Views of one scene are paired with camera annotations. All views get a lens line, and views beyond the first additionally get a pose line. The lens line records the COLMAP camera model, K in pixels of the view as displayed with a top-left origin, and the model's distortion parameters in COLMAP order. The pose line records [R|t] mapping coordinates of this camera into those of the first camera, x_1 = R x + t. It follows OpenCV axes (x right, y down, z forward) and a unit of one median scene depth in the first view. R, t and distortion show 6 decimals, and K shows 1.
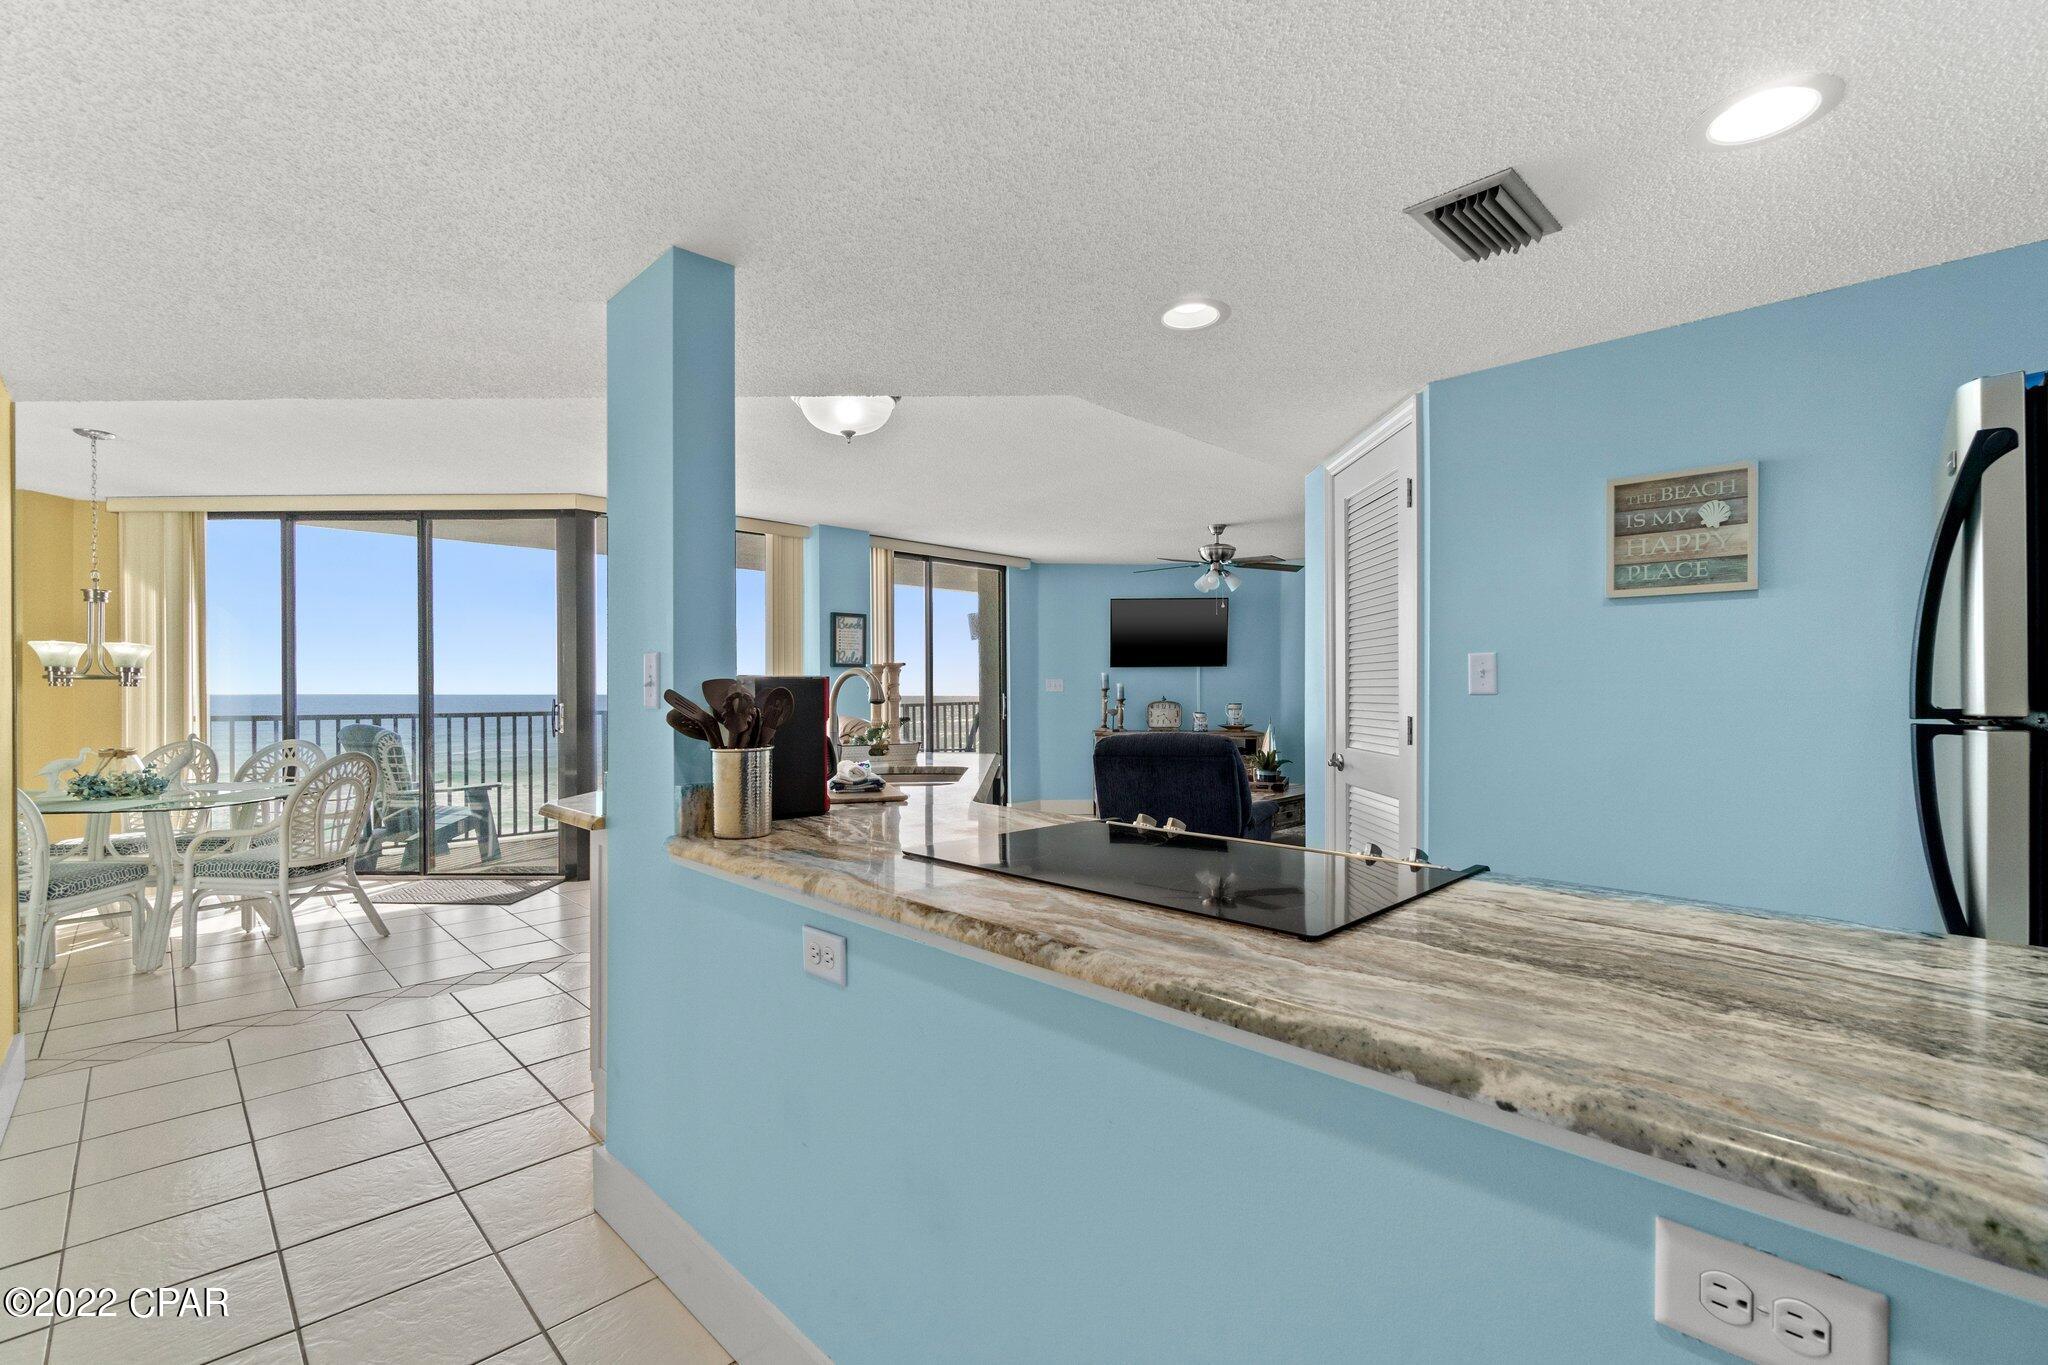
lens RADIAL K [[880.5, 0, 1025.6], [0, 880.5, 692.3], [0, 0, 1]] dist [-0.001441, 0.000622]
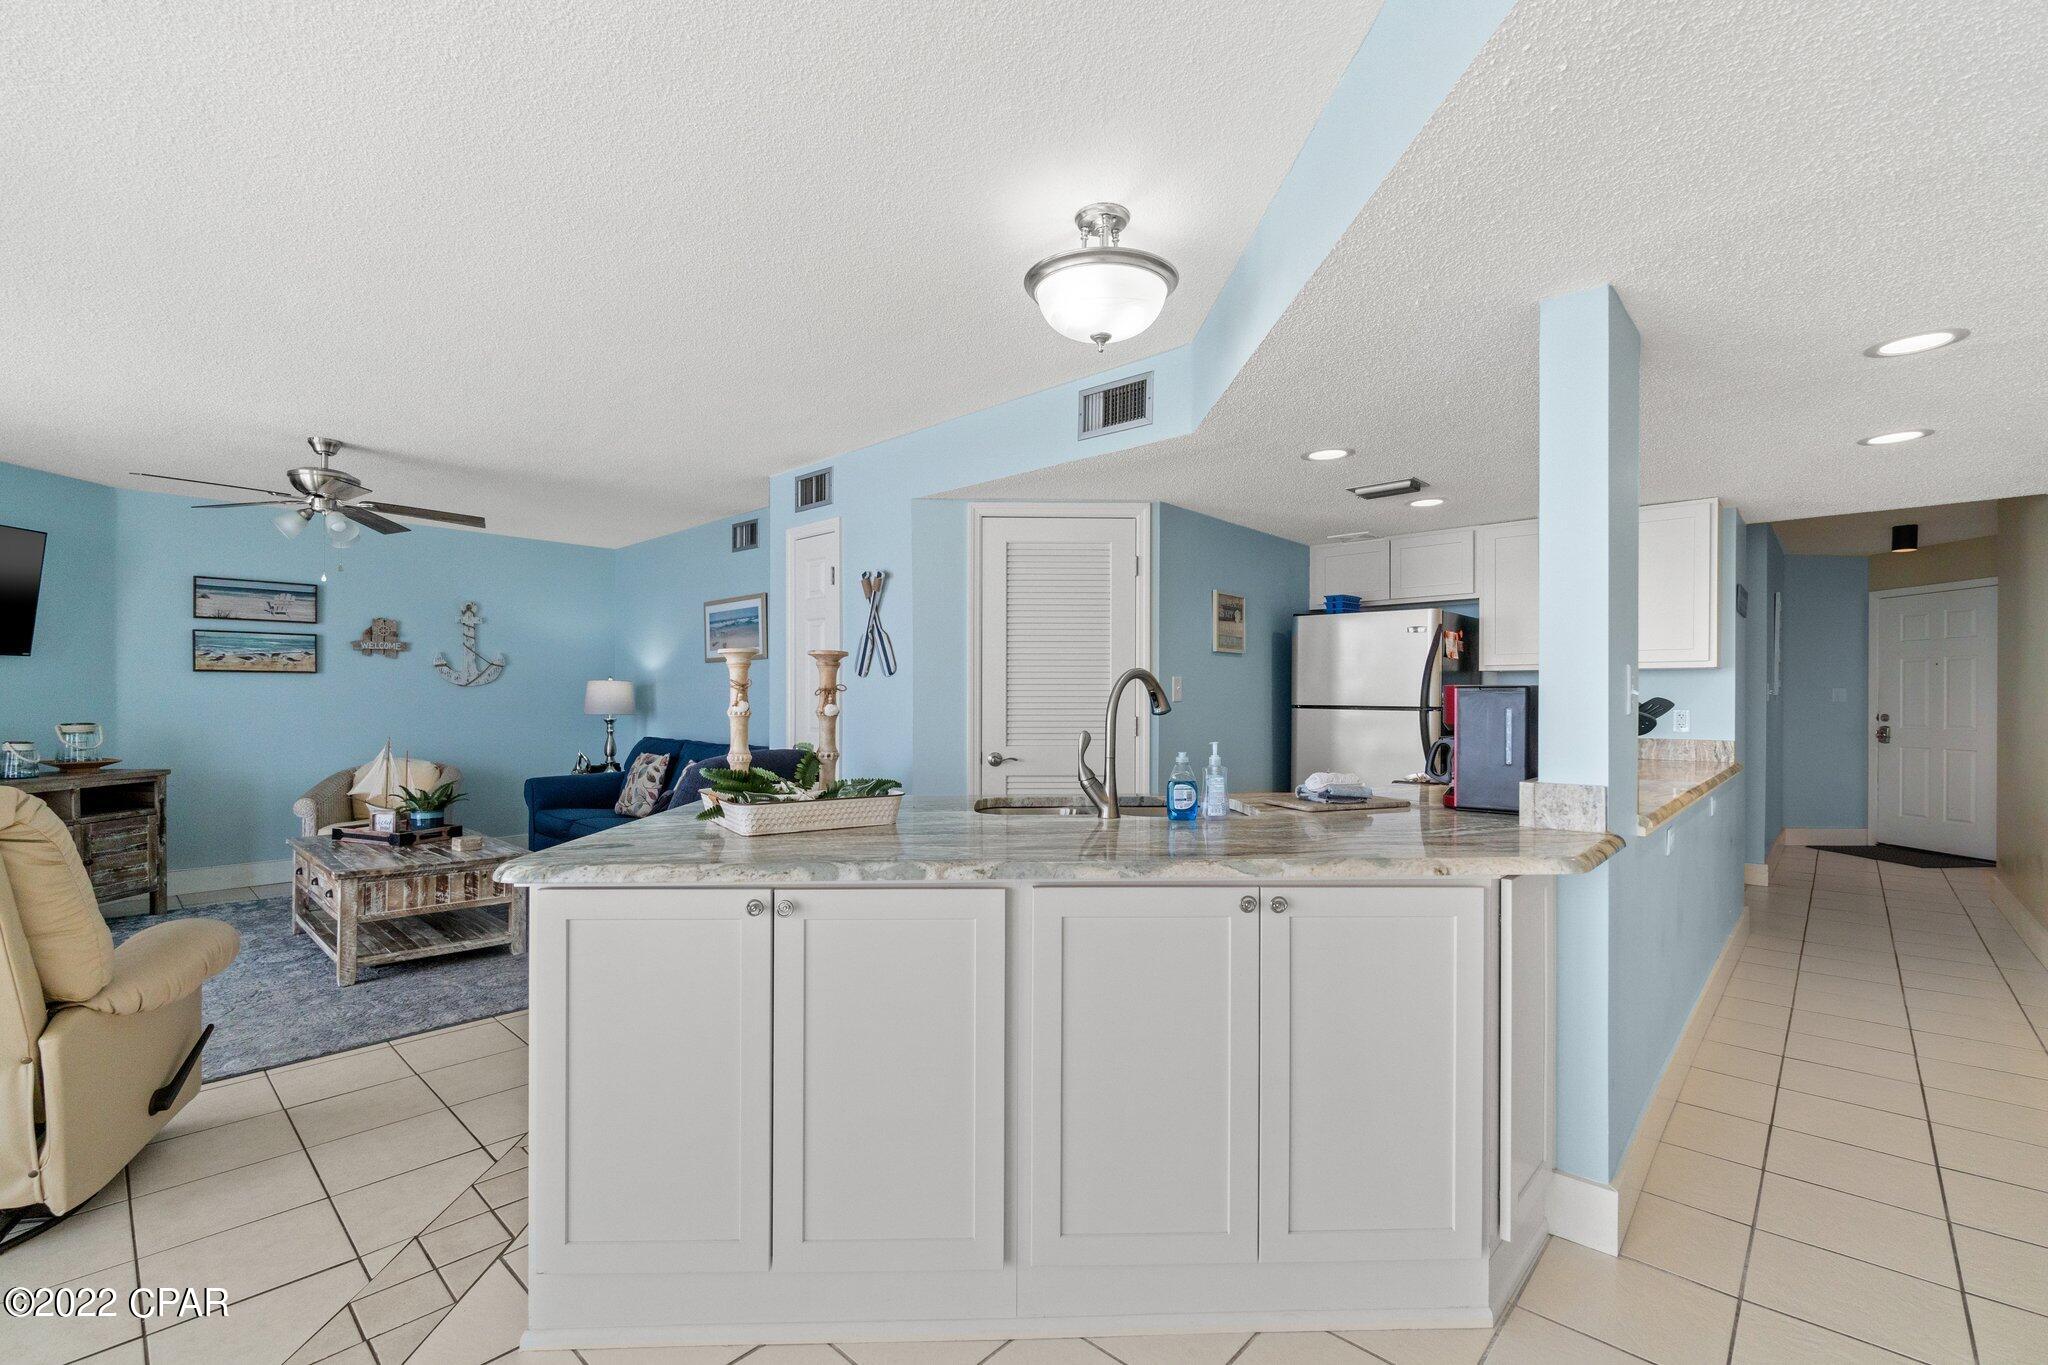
lens RADIAL K [[888.6, 0, 1018.3], [0, 888.6, 700.9], [0, 0, 1]] dist [-0.001025, 0.000536]
pose [[-0.027249, 0.000506, 0.999629, -0.452546], [0.002666, 0.999996, -0.000433, 0.000545], [-0.999625, 0.002653, -0.027250, 0.535796]]
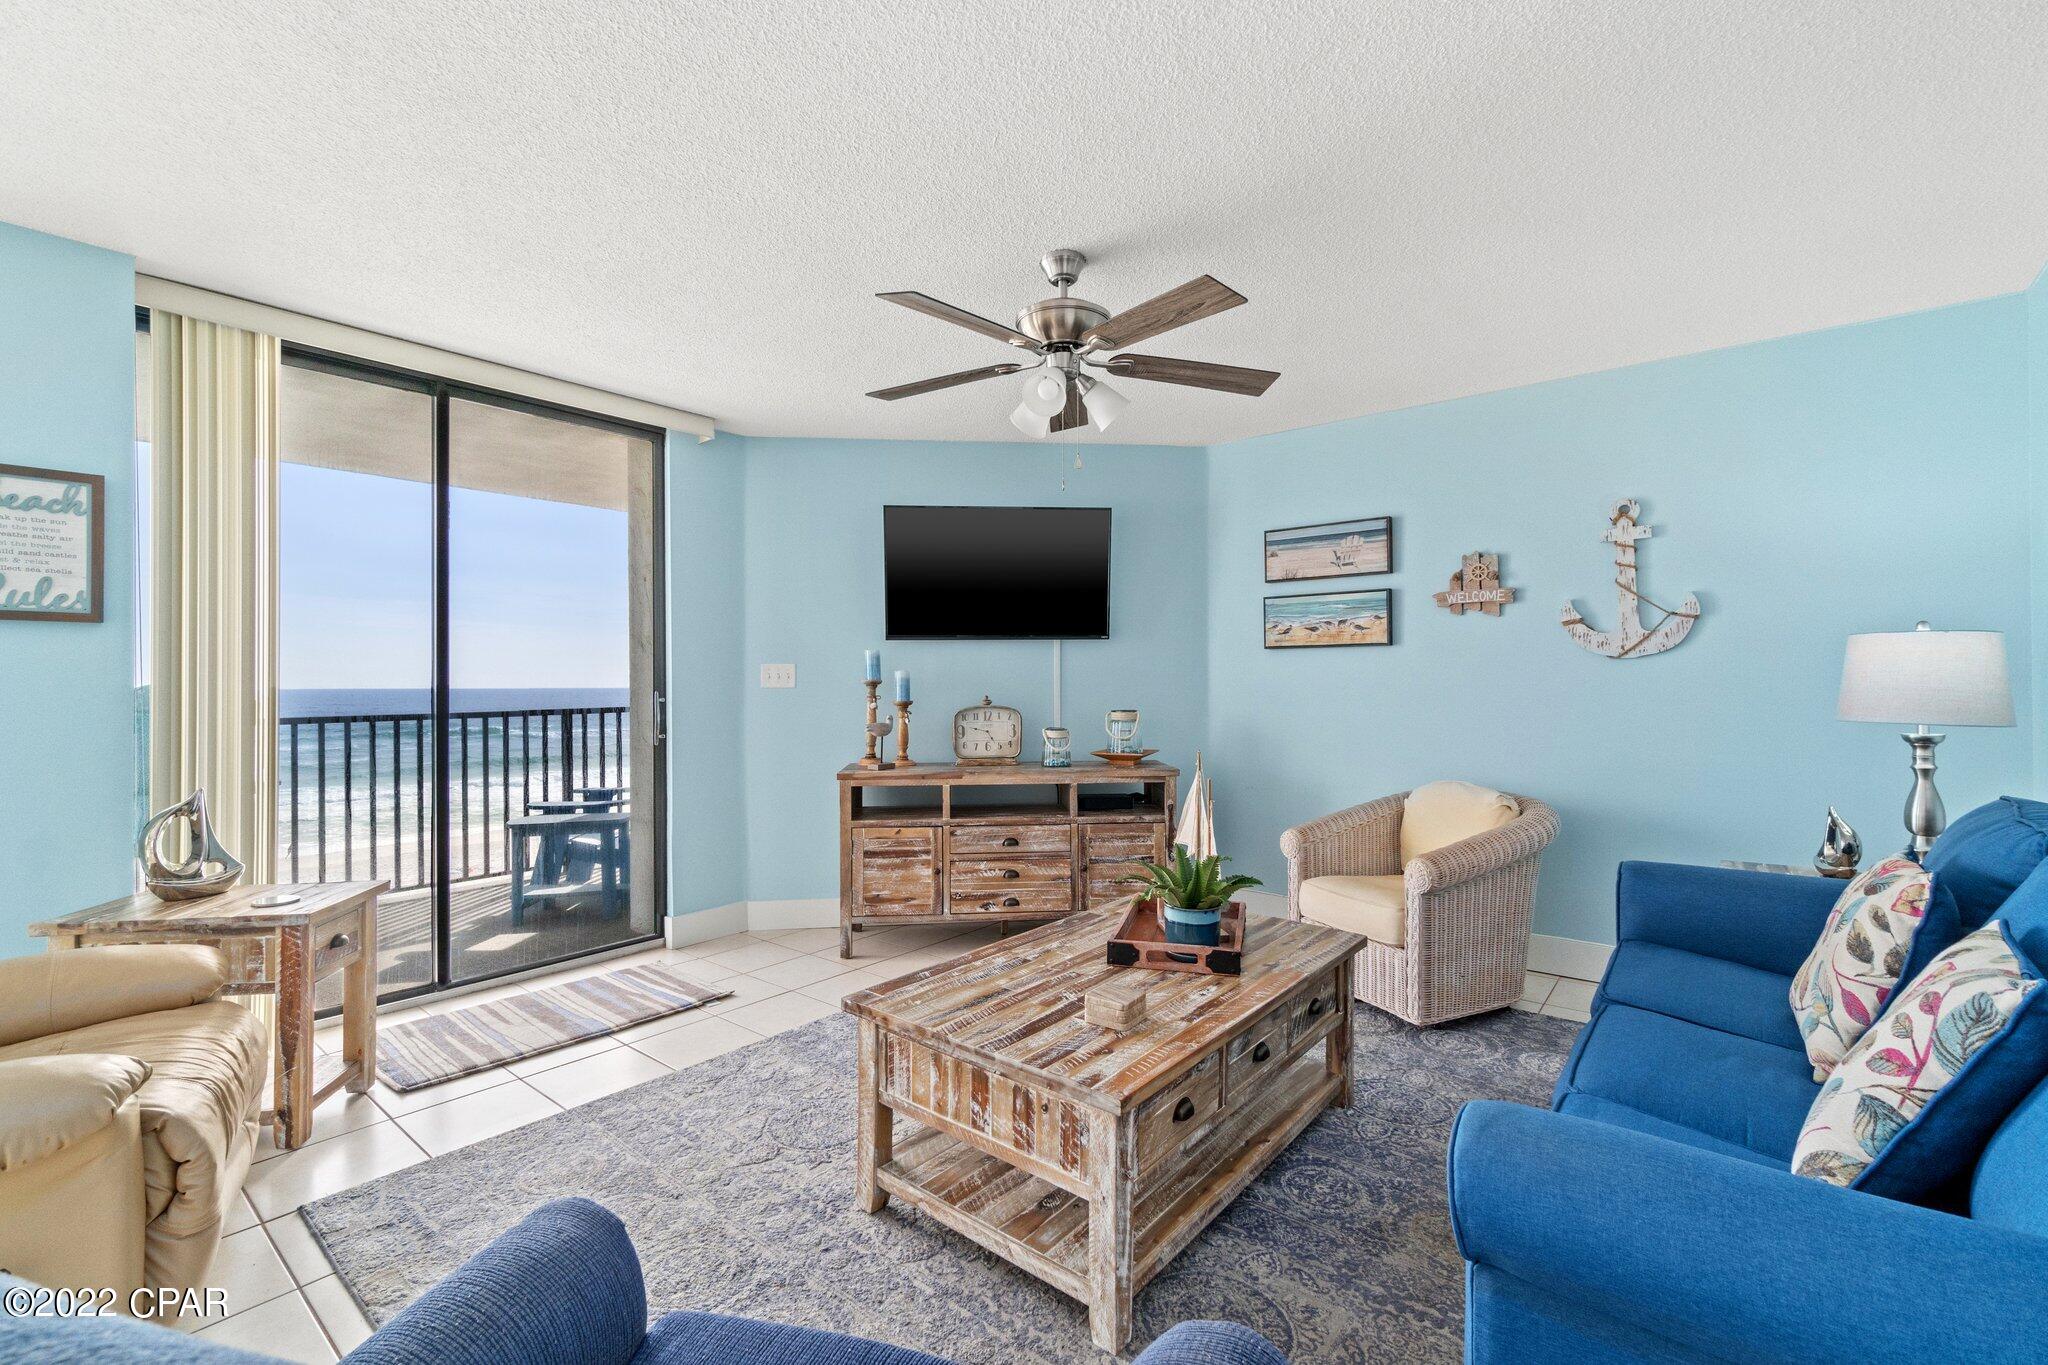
lens RADIAL K [[883.8, 0, 1022.7], [0, 883.8, 681.0], [0, 0, 1]] dist [-0.006274, -0.000456]
pose [[0.995394, -0.000489, 0.095865, 0.168107], [0.001012, 0.999985, -0.005411, -0.001996], [-0.095861, 0.005484, 0.995380, 0.638518]]
